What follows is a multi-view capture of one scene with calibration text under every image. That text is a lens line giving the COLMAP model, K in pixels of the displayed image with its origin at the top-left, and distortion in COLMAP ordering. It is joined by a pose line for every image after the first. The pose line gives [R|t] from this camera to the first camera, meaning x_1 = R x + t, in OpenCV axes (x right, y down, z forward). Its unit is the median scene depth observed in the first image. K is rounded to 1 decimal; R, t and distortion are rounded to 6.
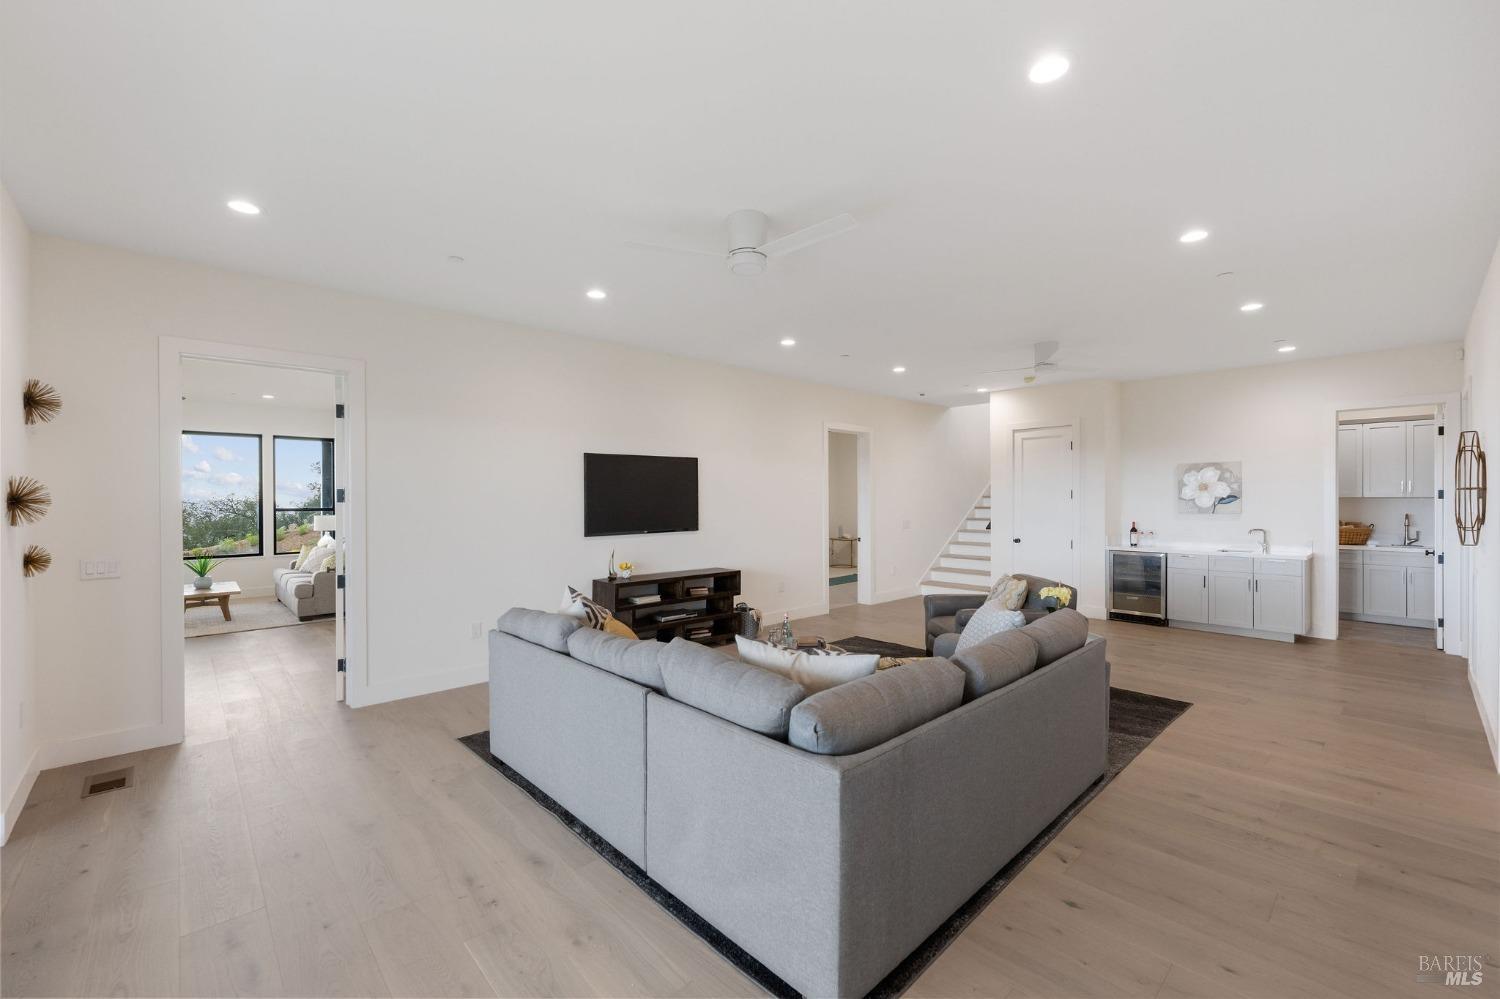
lens RADIAL K [[625.4, 0, 750.0], [0, 625.4, 499.5], [0, 0, 1]] dist [0.000643, 0.000030]
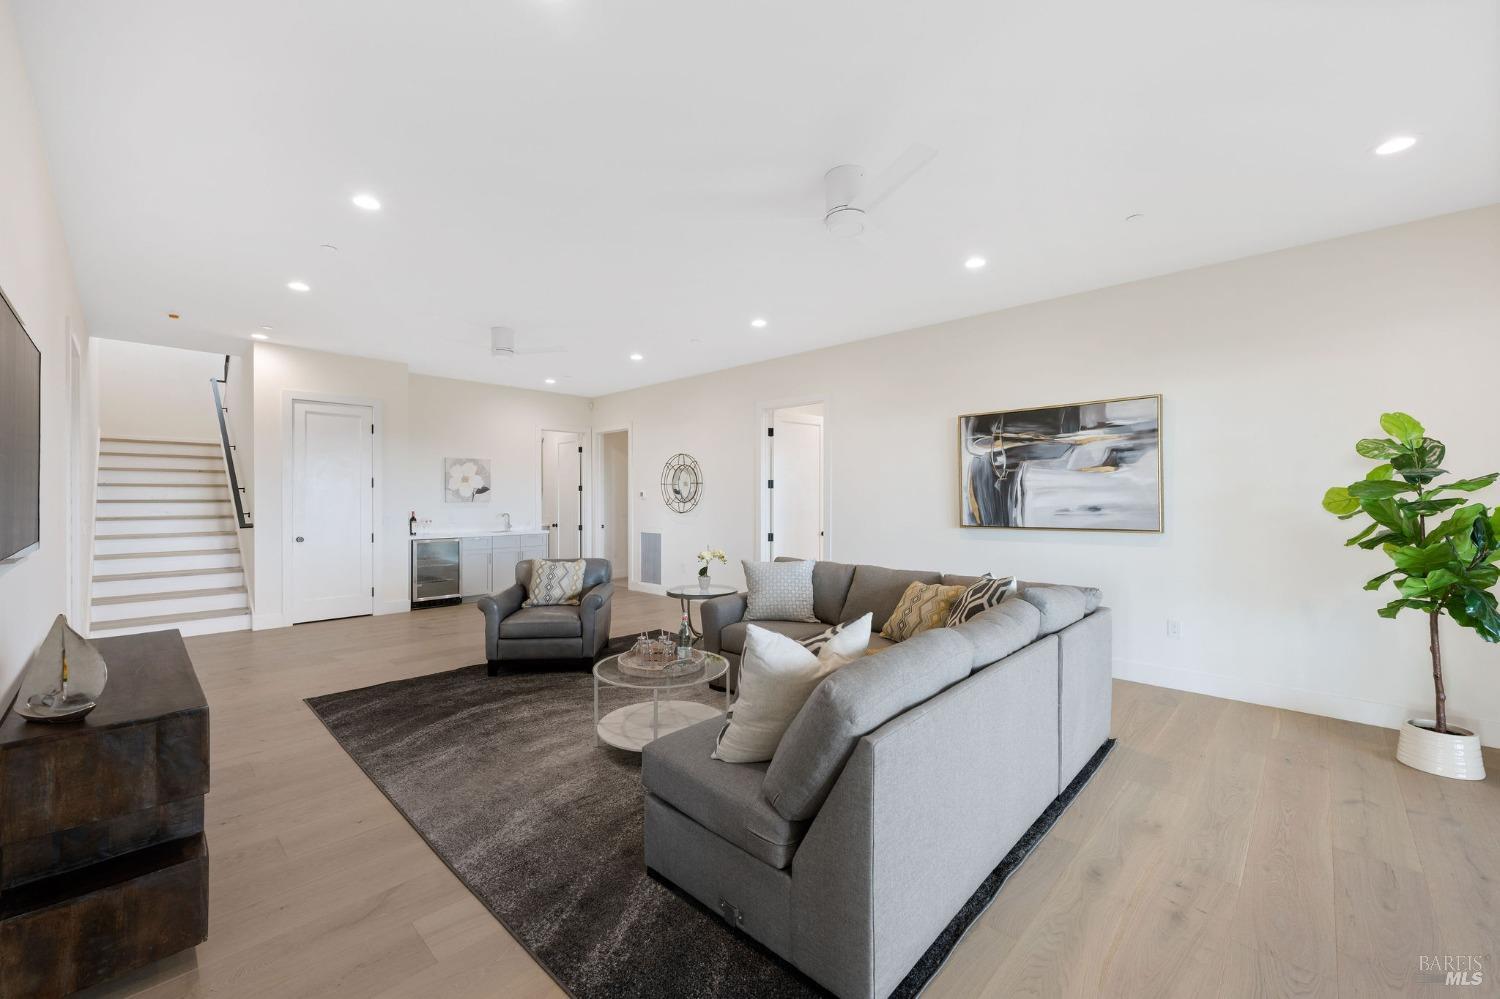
lens RADIAL K [[588.6, 0, 750.0], [0, 588.6, 499.5], [0, 0, 1]] dist [-0.001016, -0.000095]
pose [[-0.054812, 0.000341, 0.998497, -0.395053], [0.003434, 0.999994, -0.000153, 0.019563], [-0.998491, 0.003420, -0.054813, 0.531614]]
